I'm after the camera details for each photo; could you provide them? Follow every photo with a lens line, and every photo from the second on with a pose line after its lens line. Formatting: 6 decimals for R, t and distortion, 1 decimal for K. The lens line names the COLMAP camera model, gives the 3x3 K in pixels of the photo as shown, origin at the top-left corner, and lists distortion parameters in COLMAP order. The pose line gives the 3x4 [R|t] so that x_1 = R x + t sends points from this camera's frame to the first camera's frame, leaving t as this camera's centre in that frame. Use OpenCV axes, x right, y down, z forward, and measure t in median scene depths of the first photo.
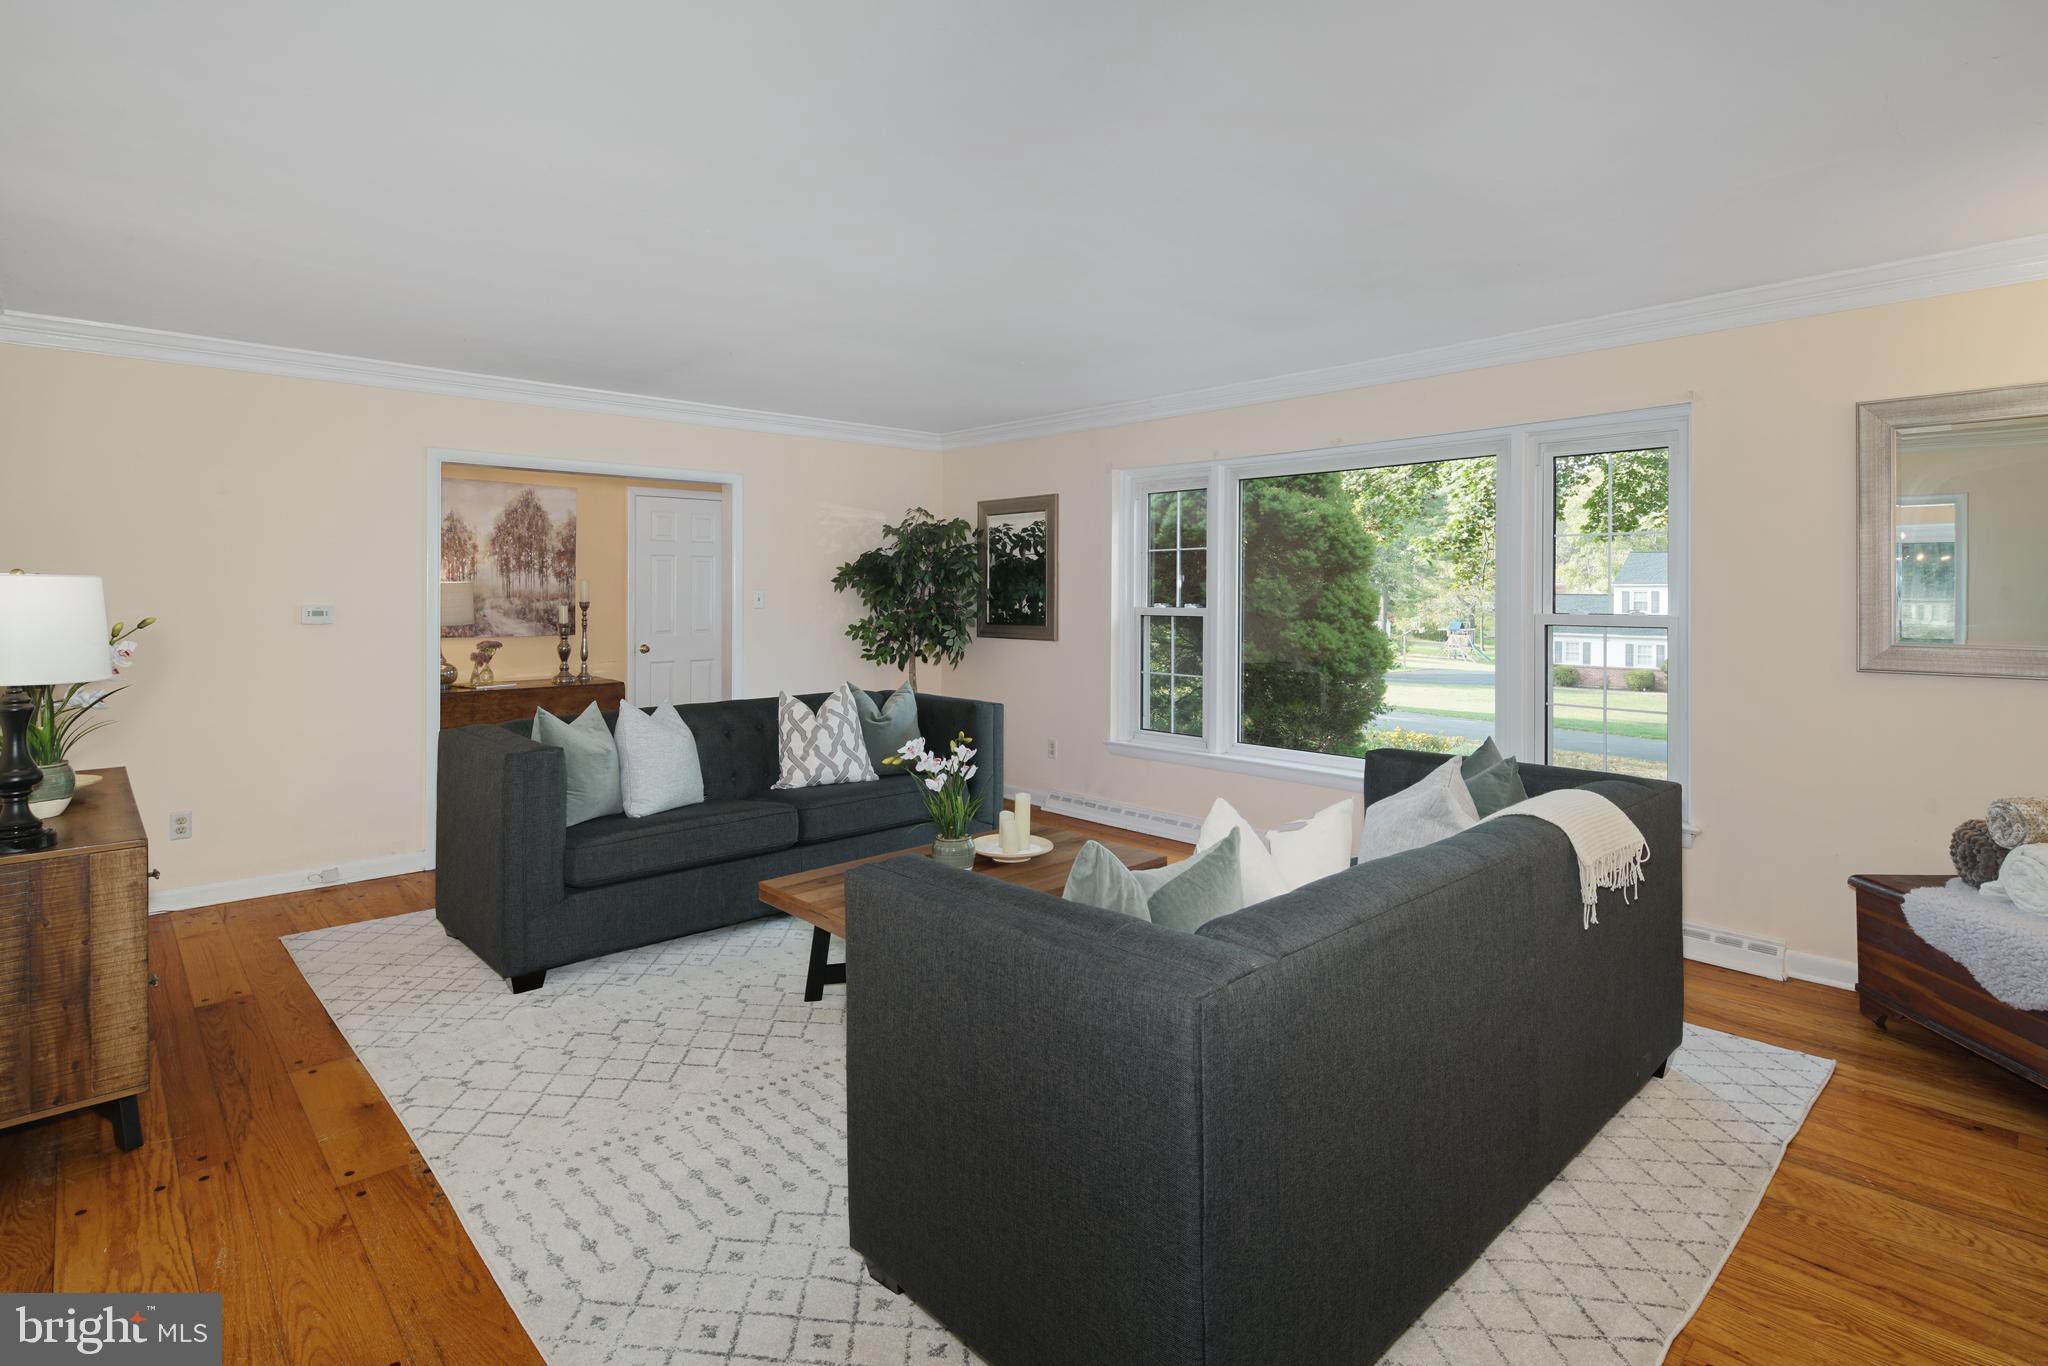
lens RADIAL K [[987.8, 0, 1031.6], [0, 987.8, 589.0], [0, 0, 1]] dist [0.002920, 0.000592]
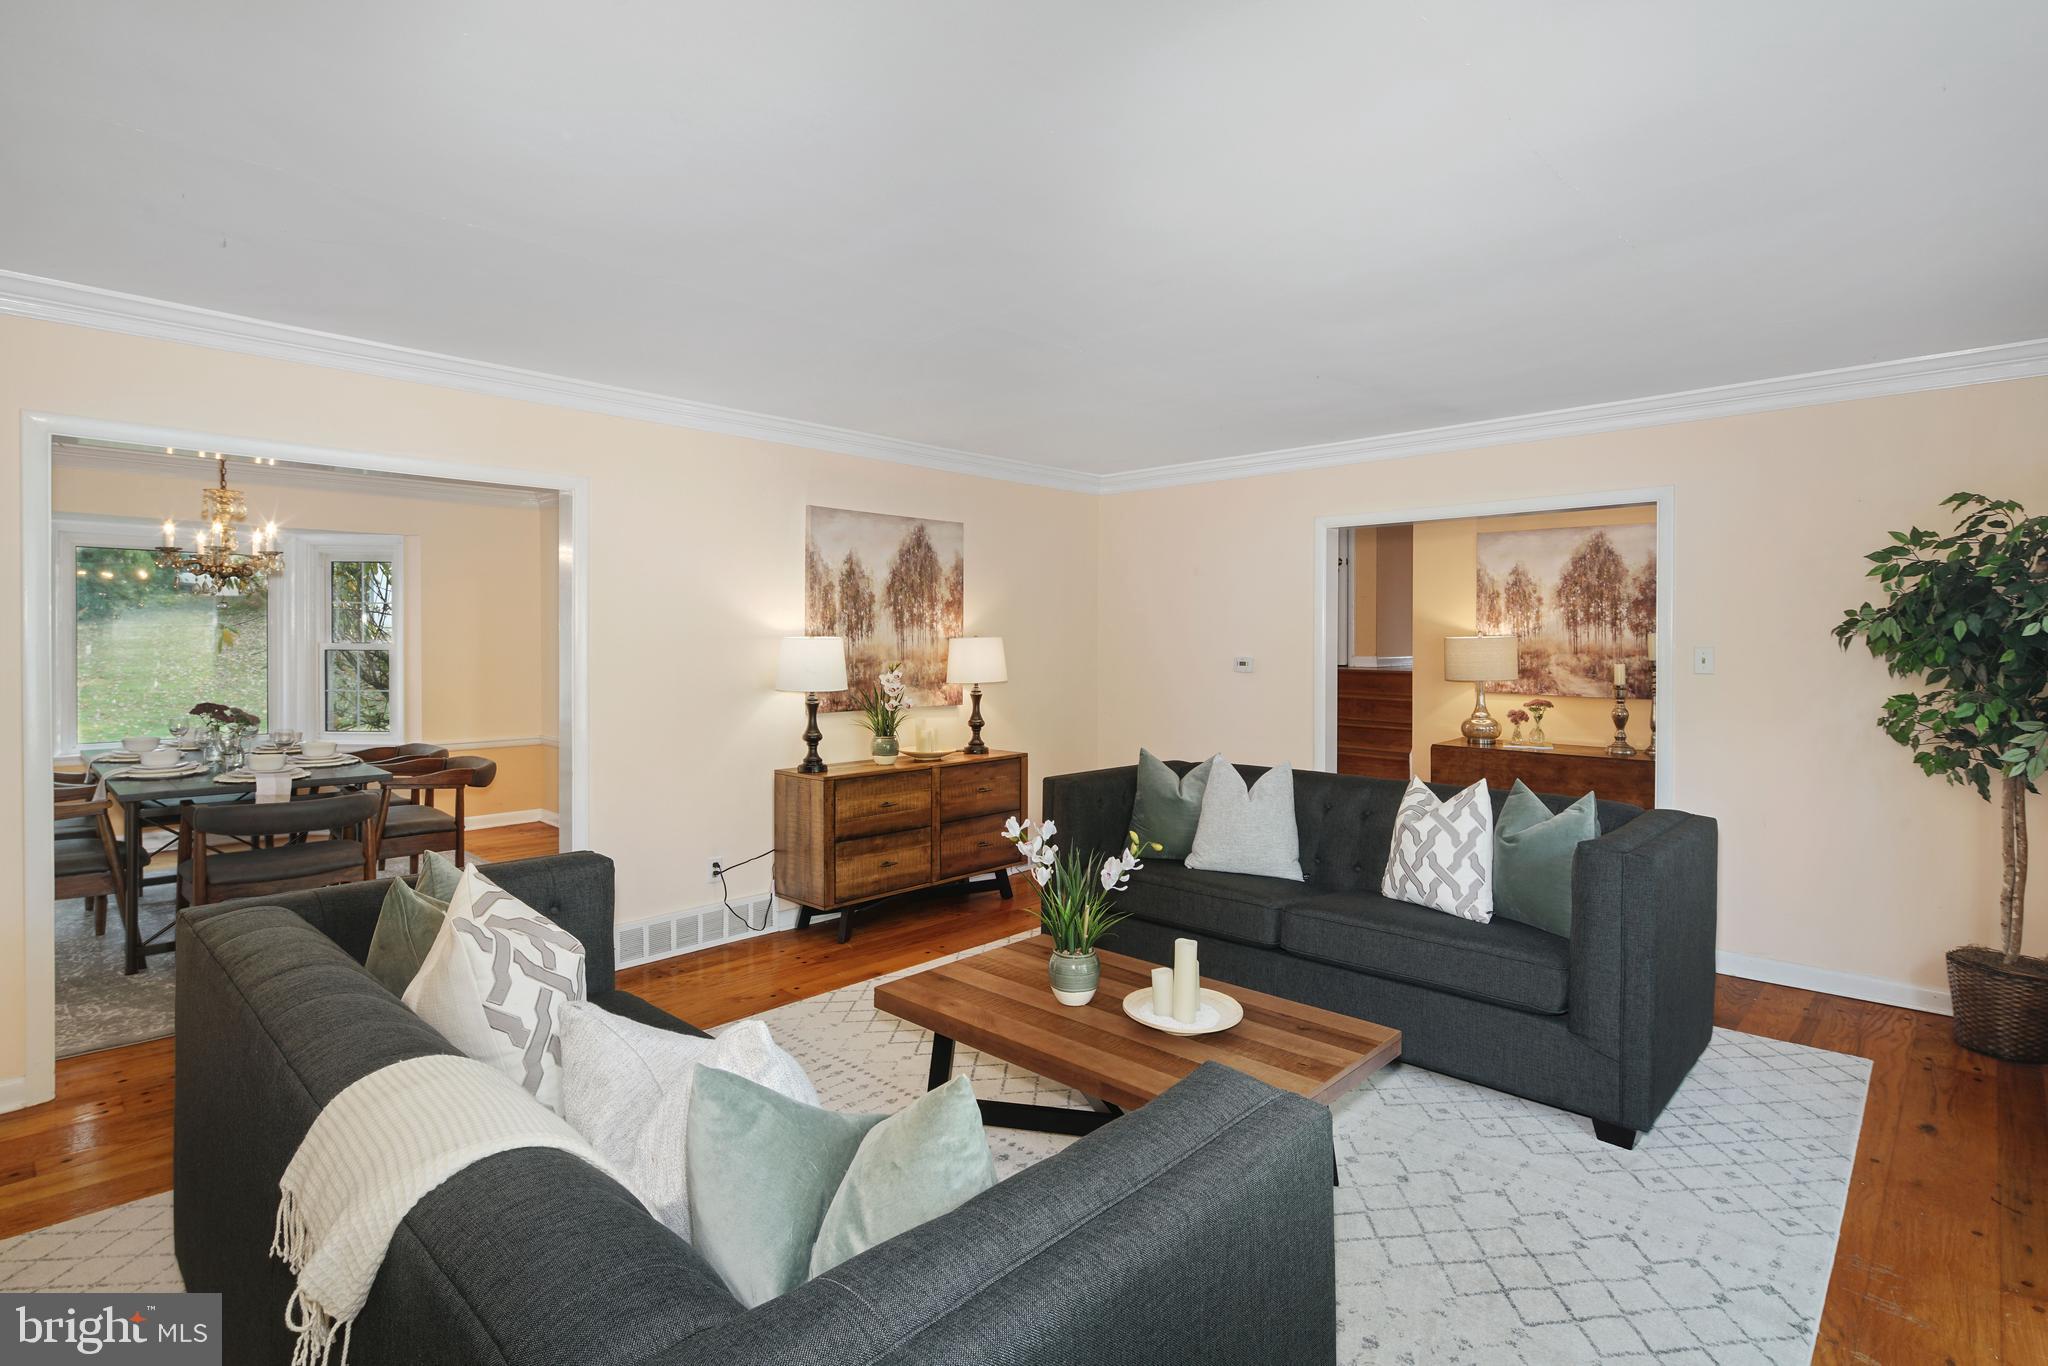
lens RADIAL K [[1009.8, 0, 1033.2], [0, 1009.8, 637.6], [0, 0, 1]] dist [-0.000091, -0.000612]
pose [[0.065731, -0.006418, -0.997817, 0.365407], [-0.000820, 0.999979, -0.006486, 0.000229], [0.997837, 0.001245, 0.065725, 0.442277]]
